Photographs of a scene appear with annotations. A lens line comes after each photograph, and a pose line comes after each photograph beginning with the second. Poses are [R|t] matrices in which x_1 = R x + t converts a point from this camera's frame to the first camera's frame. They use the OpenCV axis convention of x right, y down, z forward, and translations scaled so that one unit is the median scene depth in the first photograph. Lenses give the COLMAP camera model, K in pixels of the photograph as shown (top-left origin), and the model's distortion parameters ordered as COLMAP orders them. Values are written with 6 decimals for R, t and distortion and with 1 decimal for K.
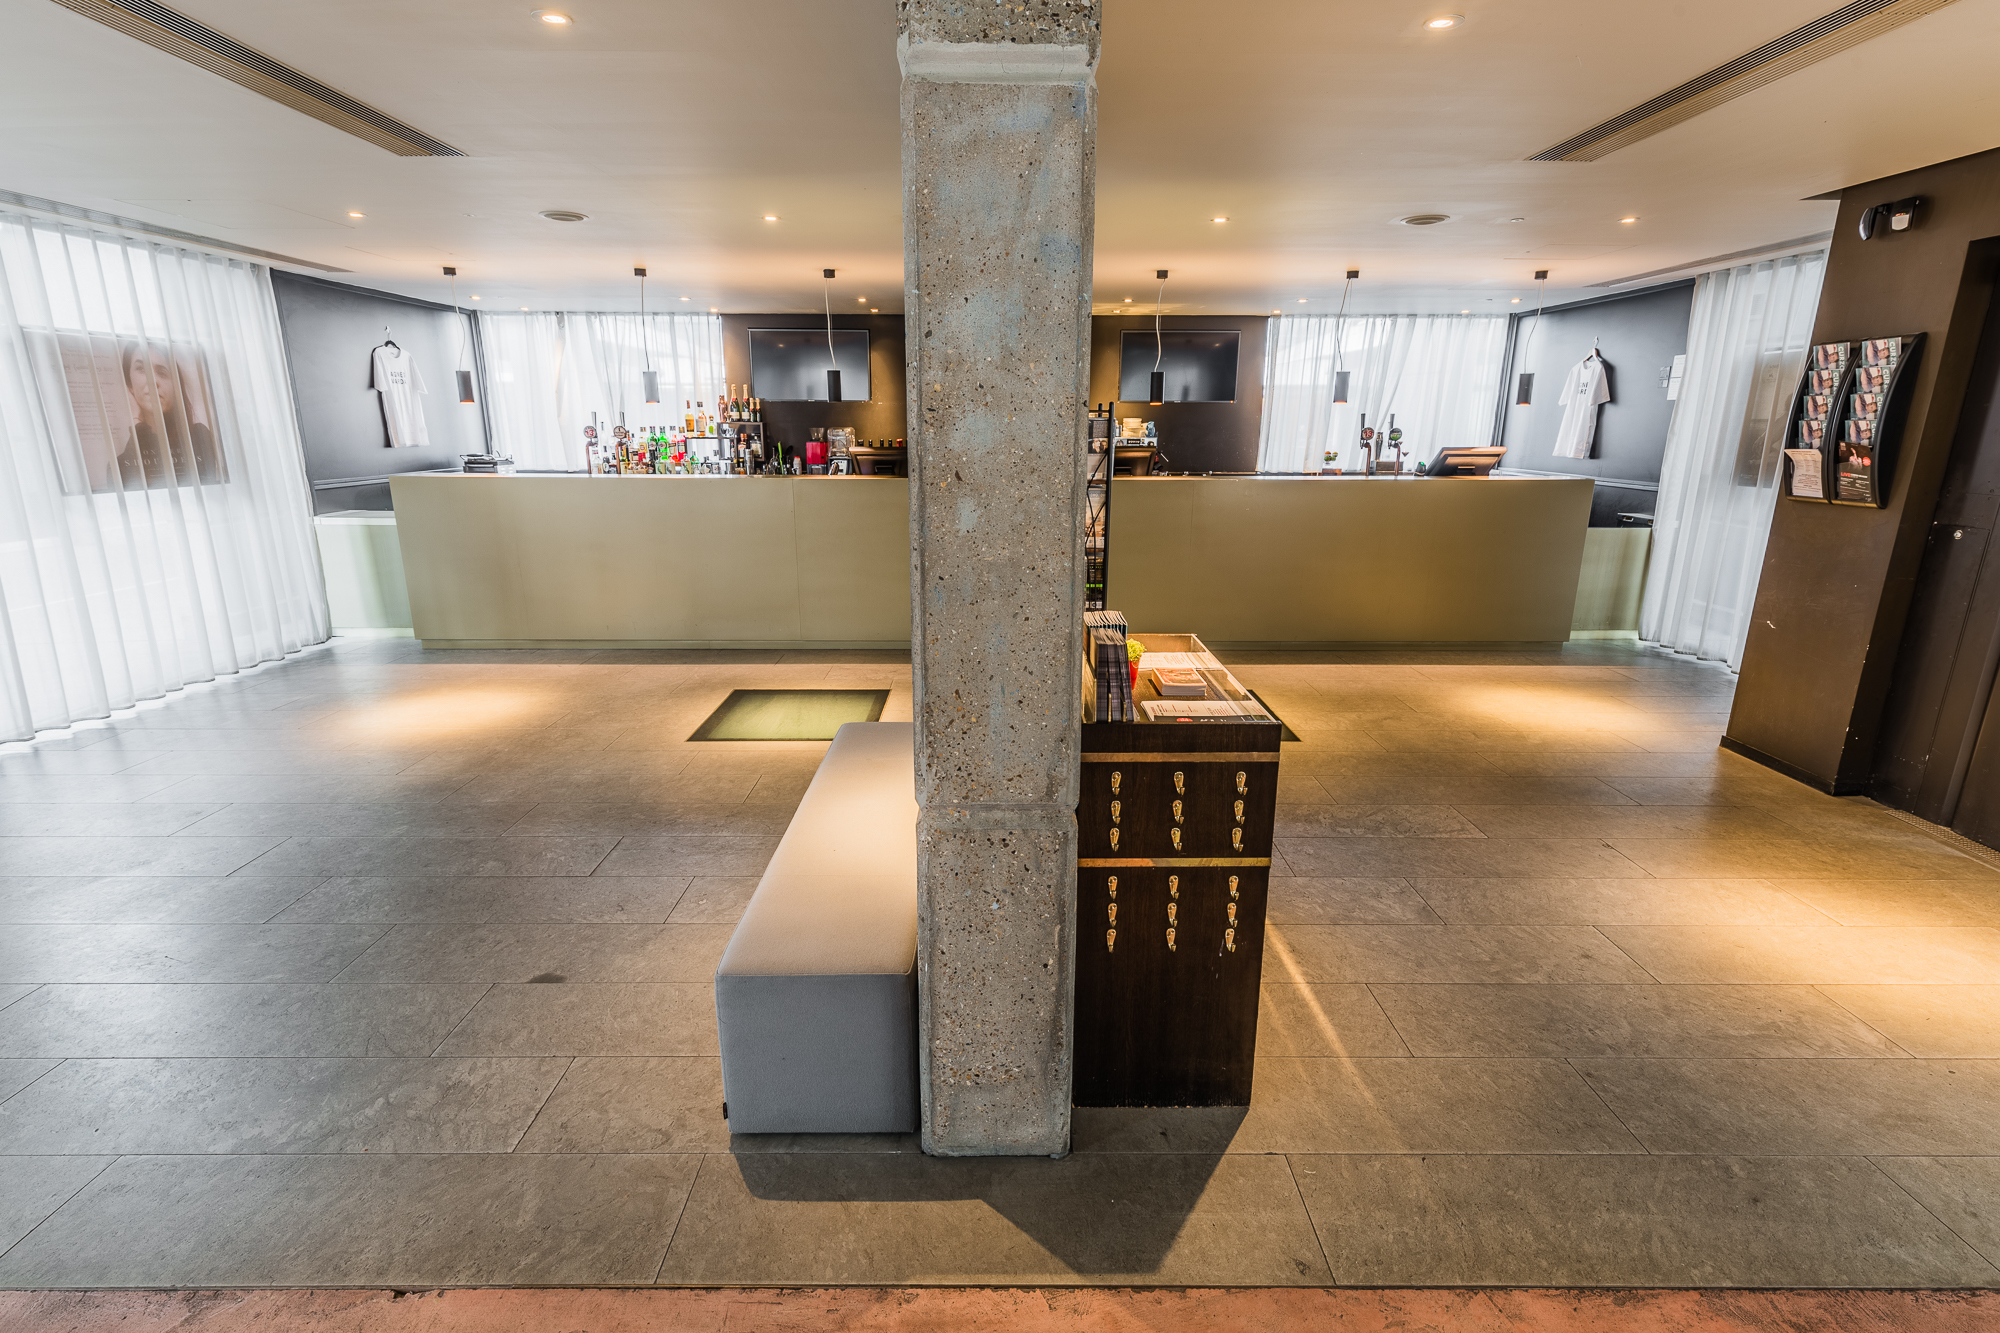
lens RADIAL K [[938.4, 0, 992.6], [0, 938.4, 661.9], [0, 0, 1]] dist [0.006637, -0.001113]
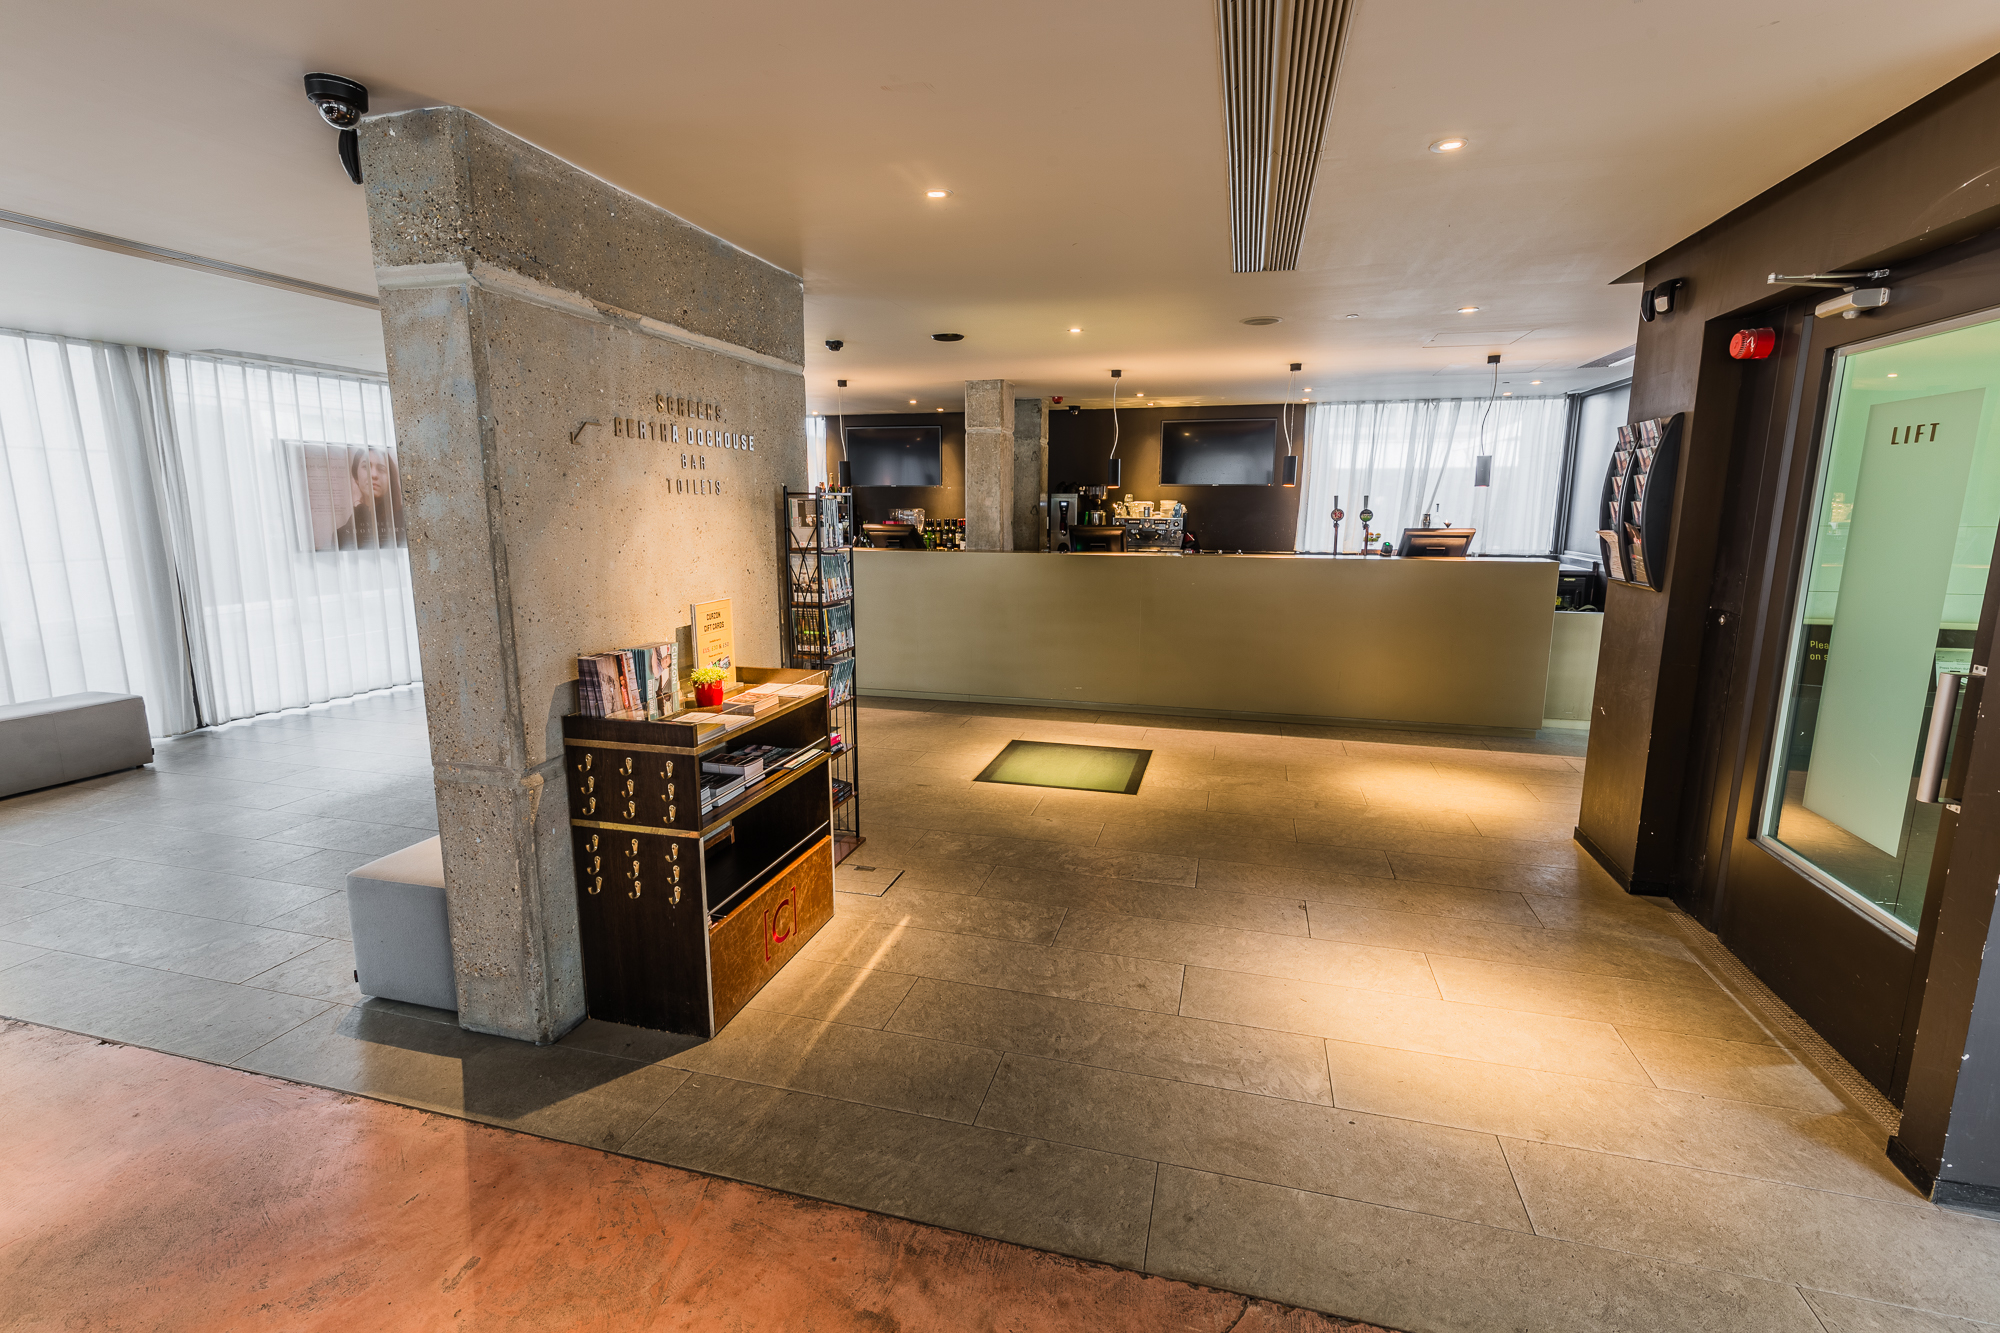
lens RADIAL K [[899.0, 0, 987.8], [0, 899.0, 655.0], [0, 0, 1]] dist [0.007517, -0.001415]
pose [[0.962432, 0.045252, -0.267725, 0.527563], [-0.067745, 0.994851, -0.075379, 0.017416], [0.262936, 0.090685, 0.960542, -0.056154]]
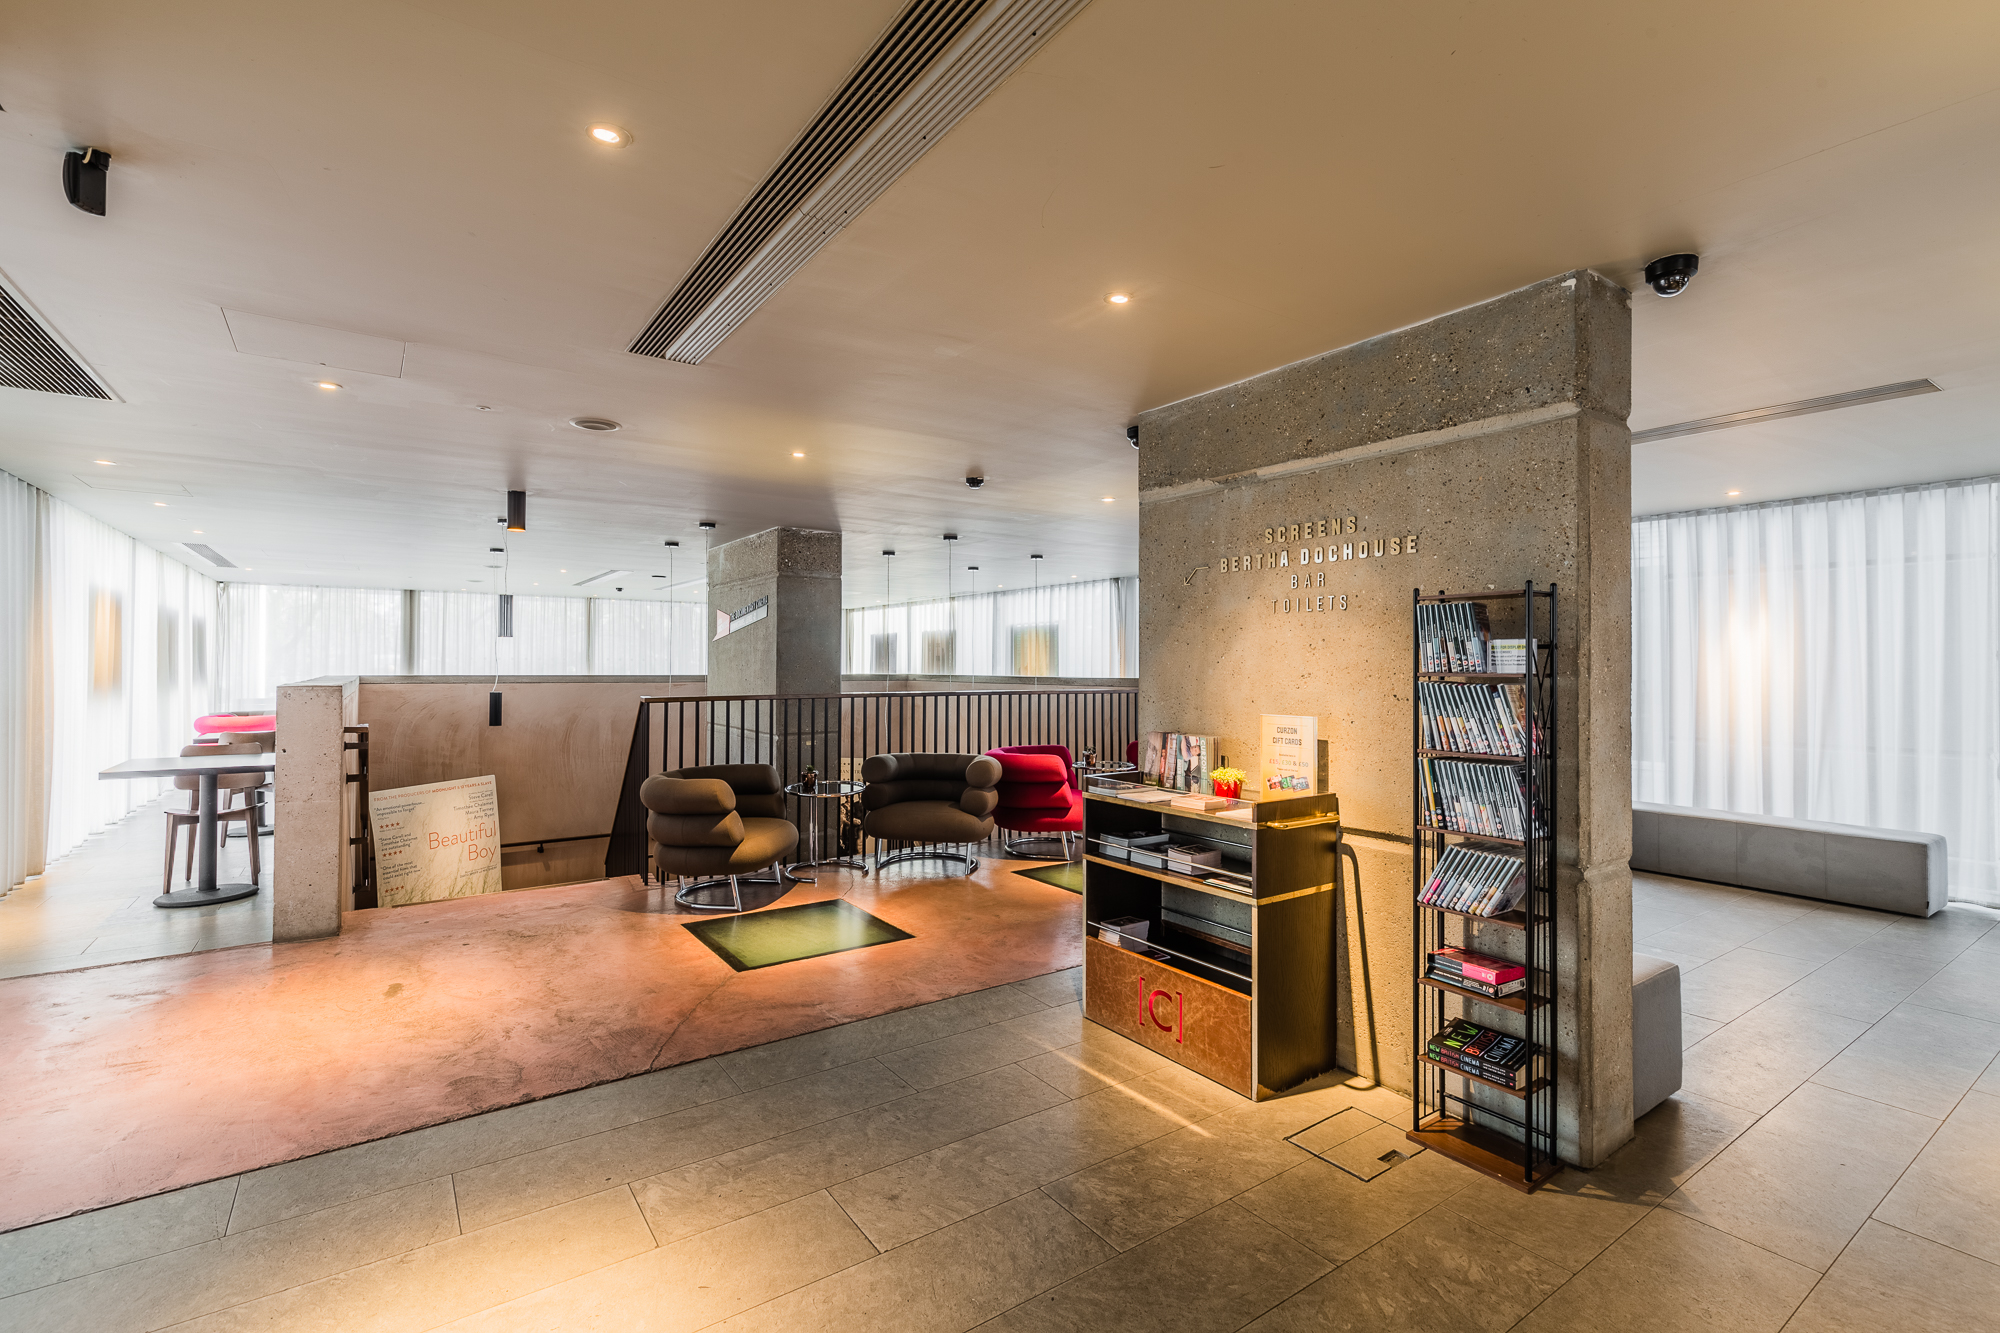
lens RADIAL K [[899.0, 0, 1010.7], [0, 899.0, 656.3], [0, 0, 1]] dist [0.007517, -0.001415]
pose [[-0.814291, -0.011227, -0.580348, 0.752943], [-0.151506, 0.969266, 0.193829, -0.252508], [0.560335, 0.245760, -0.790965, 1.165169]]
